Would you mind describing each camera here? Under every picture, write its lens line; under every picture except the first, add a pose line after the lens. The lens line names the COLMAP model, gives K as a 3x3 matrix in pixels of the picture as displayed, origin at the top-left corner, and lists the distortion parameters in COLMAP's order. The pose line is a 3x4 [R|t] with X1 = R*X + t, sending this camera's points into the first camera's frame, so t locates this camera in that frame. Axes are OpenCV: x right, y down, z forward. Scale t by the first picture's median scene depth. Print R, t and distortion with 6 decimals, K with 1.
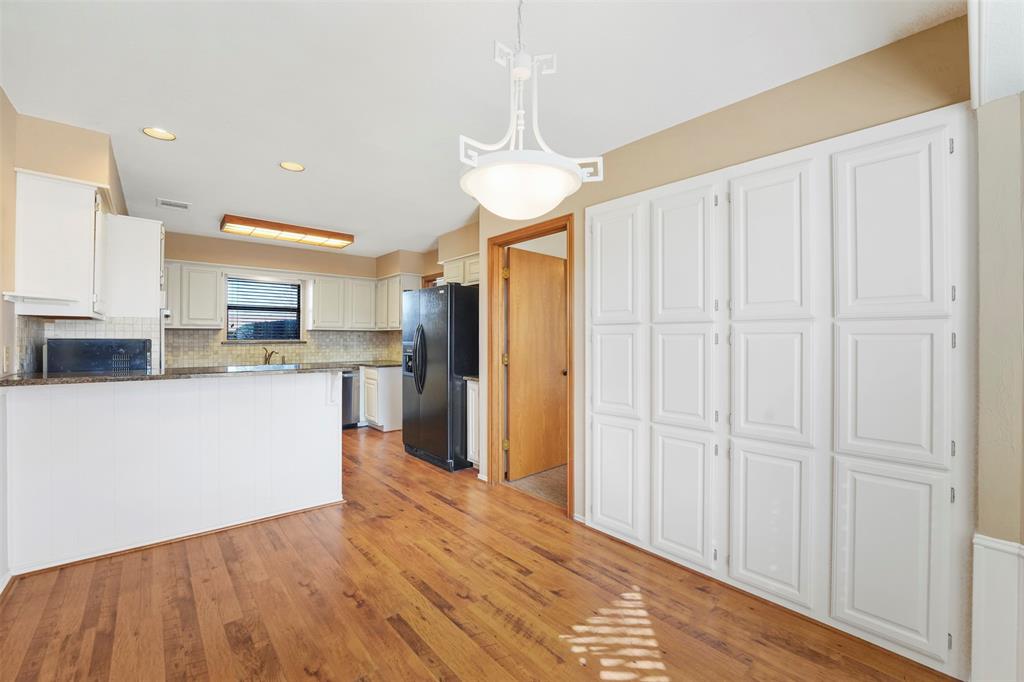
lens RADIAL K [[412.0, 0, 500.7], [0, 412.0, 337.3], [0, 0, 1]] dist [-0.023163, 0.000132]
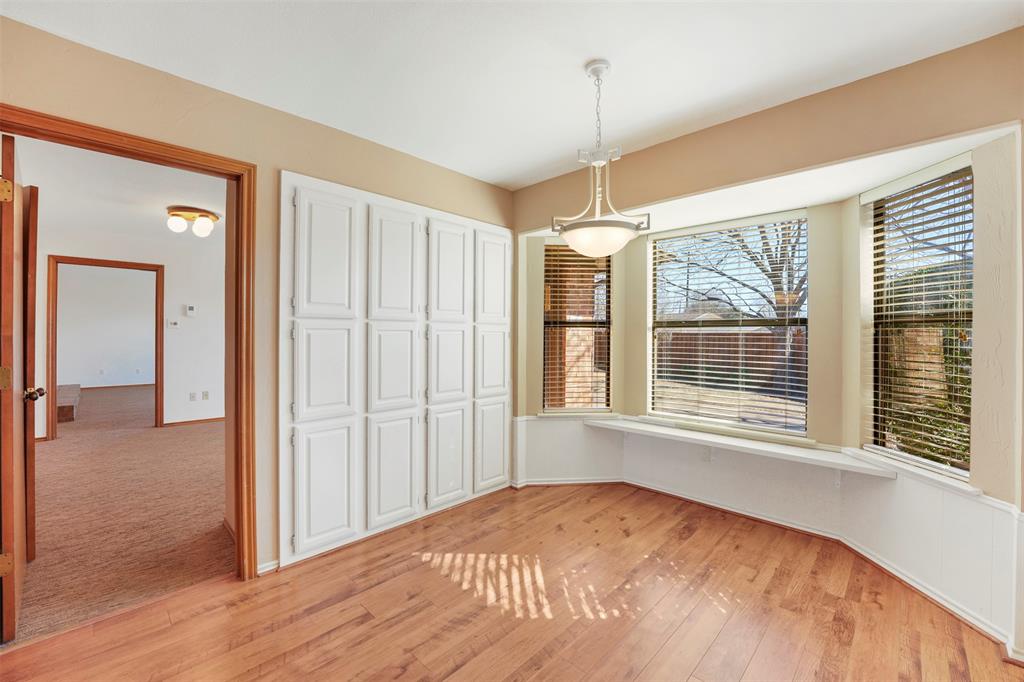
lens RADIAL K [[421.6, 0, 512.1], [0, 421.6, 332.3], [0, 0, 1]] dist [-0.024045, 0.000530]
pose [[-0.081839, 0.002504, 0.996642, -0.834939], [-0.004394, 0.999986, -0.002874, 0.000504], [-0.996636, -0.004615, -0.081827, 0.812706]]
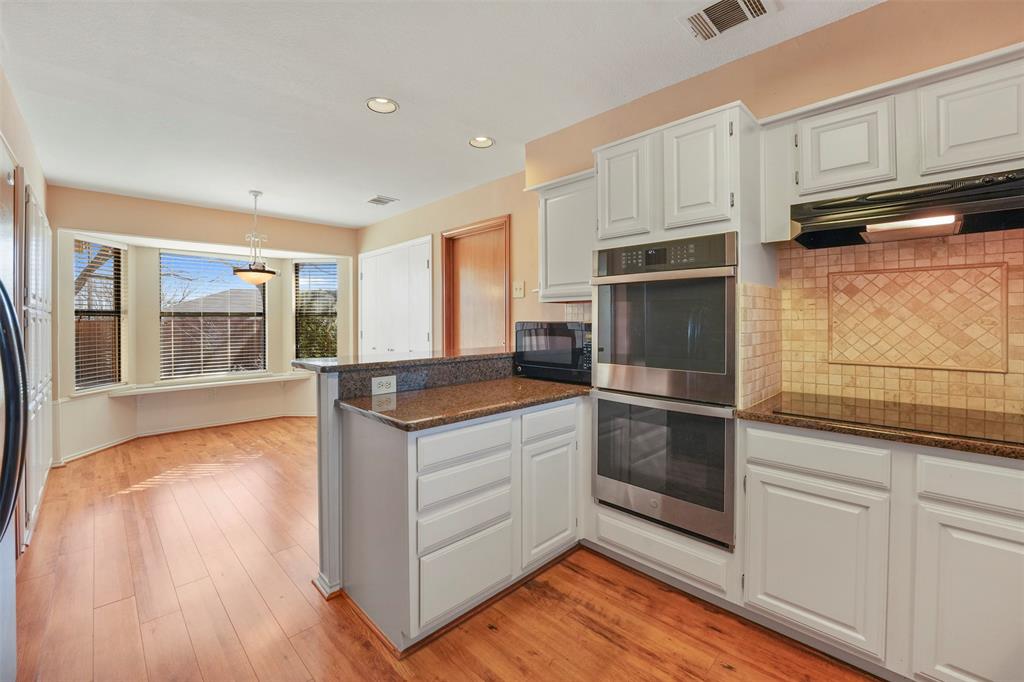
lens RADIAL K [[425.3, 0, 510.5], [0, 425.3, 320.0], [0, 0, 1]] dist [-0.025097, 0.000094]
pose [[-0.997177, 0.003210, -0.075014, -0.942085], [0.003409, 0.999991, -0.002528, 0.005317], [0.075005, -0.002777, -0.997179, 2.498720]]
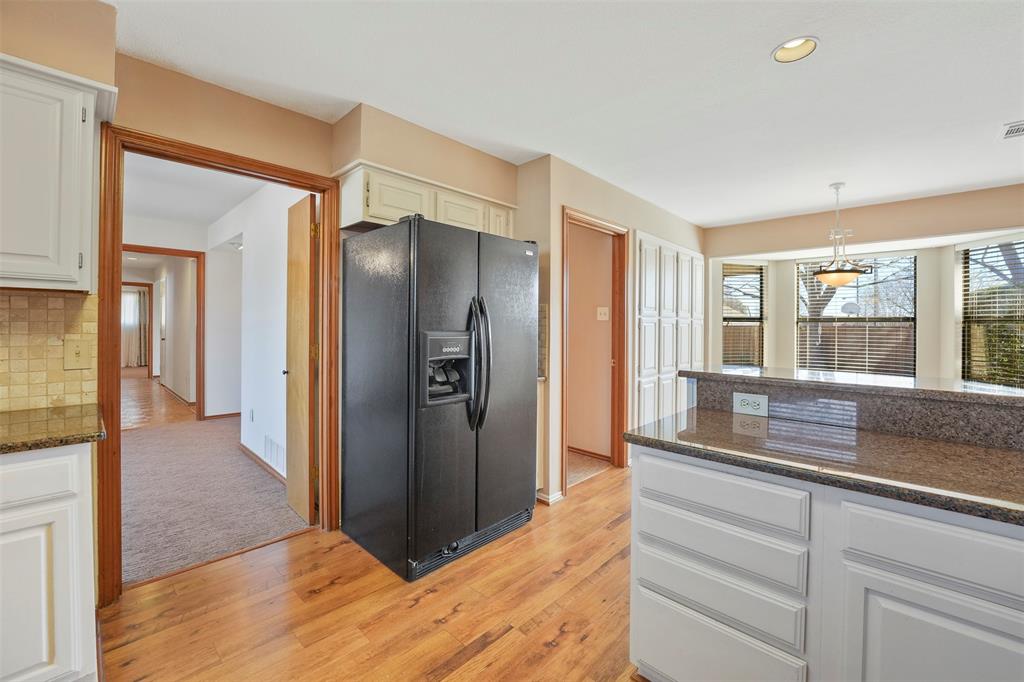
lens RADIAL K [[423.2, 0, 509.1], [0, 423.2, 318.5], [0, 0, 1]] dist [-0.022284, 0.000129]
pose [[-0.096838, 0.012886, 0.995217, -1.494797], [-0.009841, 0.999855, -0.013904, 0.003706], [-0.995251, -0.011140, -0.096698, 2.026018]]
